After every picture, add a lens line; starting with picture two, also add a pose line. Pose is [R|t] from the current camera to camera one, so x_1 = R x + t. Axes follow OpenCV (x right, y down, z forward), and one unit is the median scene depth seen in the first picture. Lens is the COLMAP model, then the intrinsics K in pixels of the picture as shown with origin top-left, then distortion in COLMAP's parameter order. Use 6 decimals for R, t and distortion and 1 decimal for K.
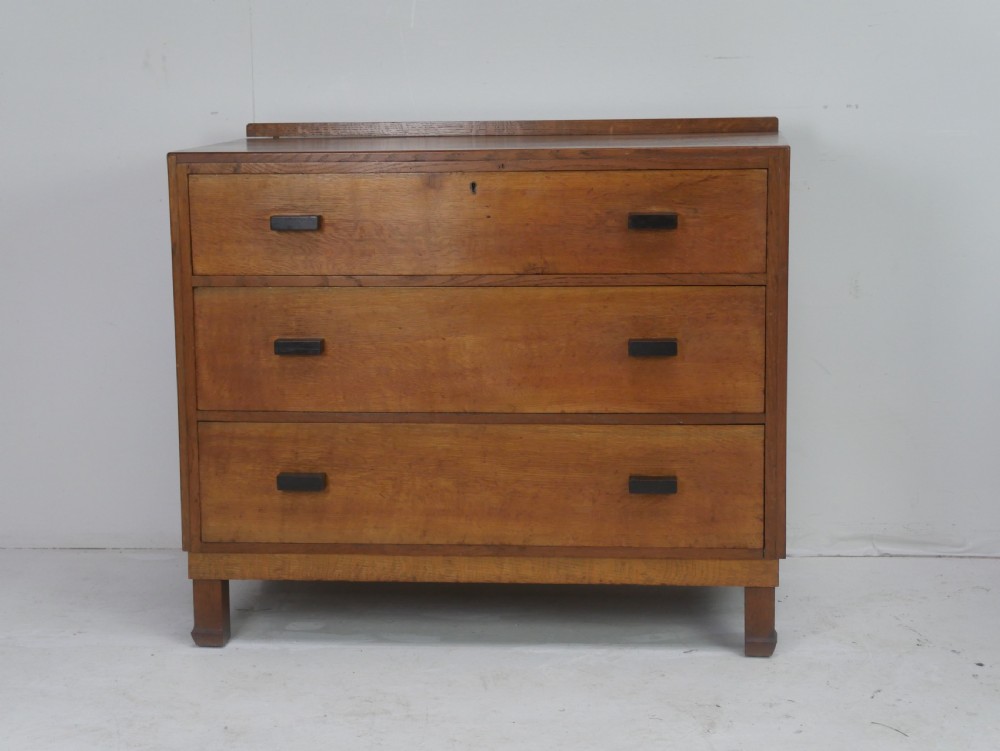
lens RADIAL K [[1891.8, 0, 500.0], [0, 1891.8, 375.5], [0, 0, 1]] dist [0.018197, 0.061054]
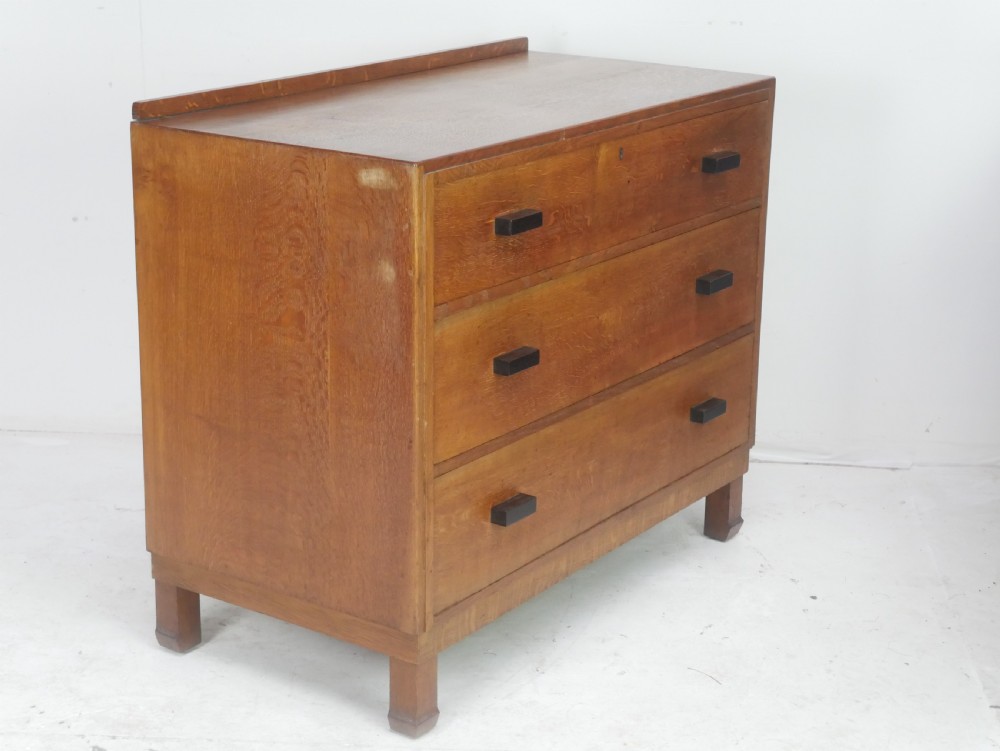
lens RADIAL K [[1891.8, 0, 500.0], [0, 1891.8, 375.5], [0, 0, 1]] dist [0.018197, 0.061054]
pose [[0.475916, -0.238281, 0.846597, -0.853447], [0.131362, 0.971060, 0.199466, -0.184726], [-0.869625, 0.016281, 0.493444, 0.579252]]
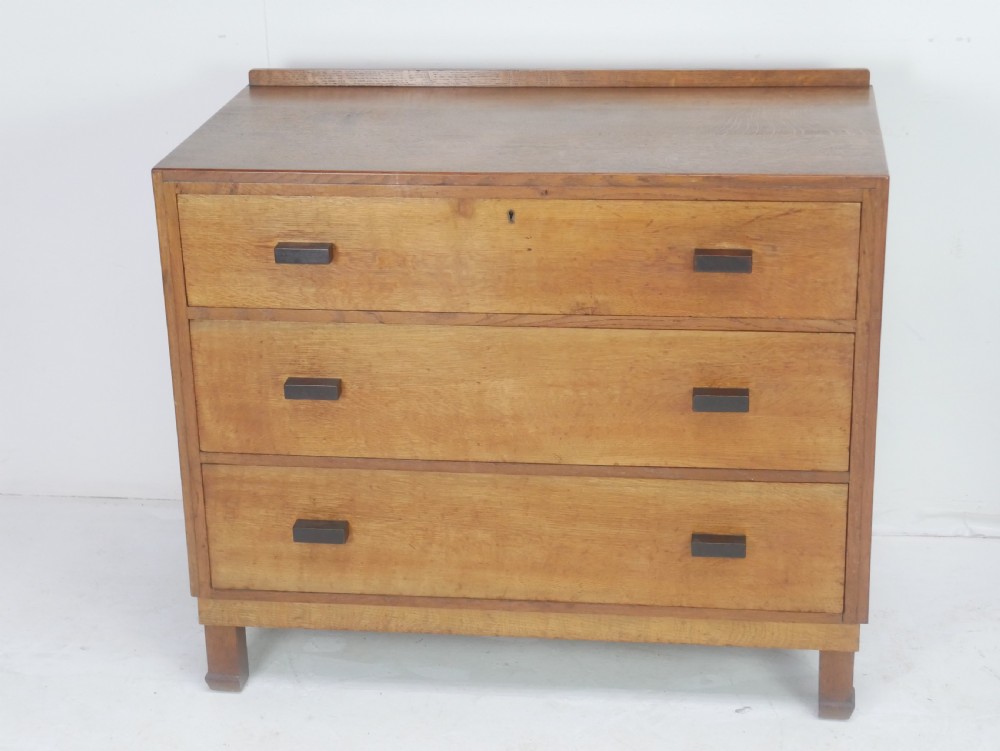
lens RADIAL K [[1891.8, 0, 500.0], [0, 1891.8, 375.5], [0, 0, 1]] dist [0.018197, 0.061054]
pose [[0.999635, -0.004950, -0.026553, 0.003024], [0.010306, 0.978585, 0.205584, -0.200419], [0.024966, -0.205783, 0.978279, 0.153128]]
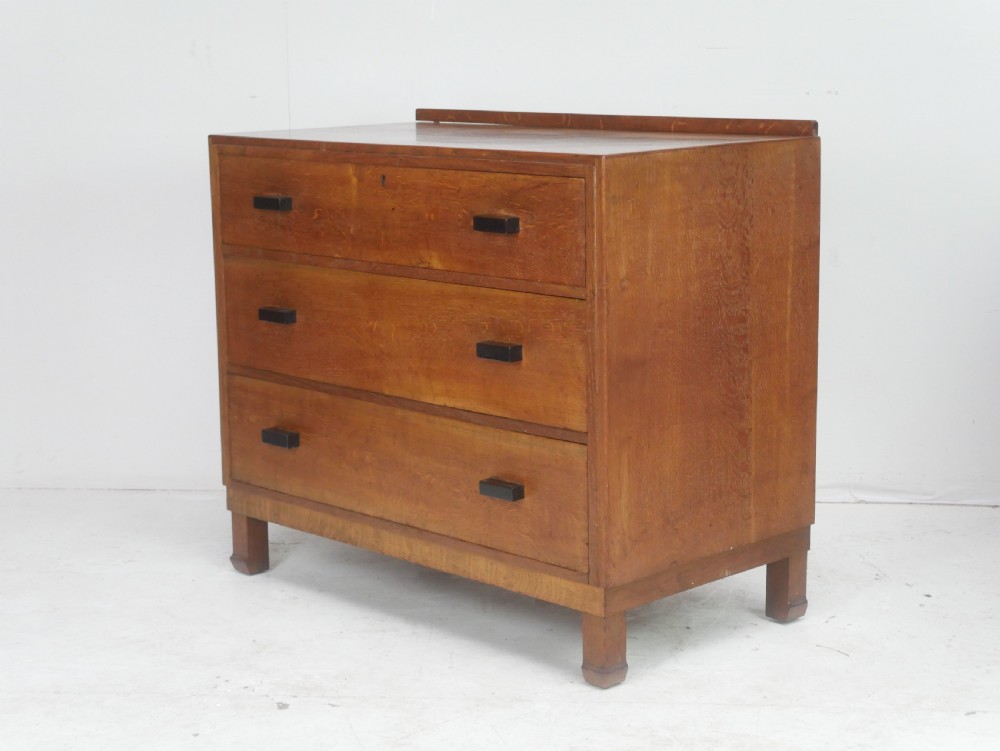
lens RADIAL K [[1891.8, 0, 500.0], [0, 1891.8, 375.5], [0, 0, 1]] dist [0.018197, 0.061054]
pose [[0.776884, 0.120707, -0.617965, 0.682052], [-0.104621, 0.992556, 0.062350, -0.063014], [0.620891, 0.016214, 0.783729, 0.220300]]
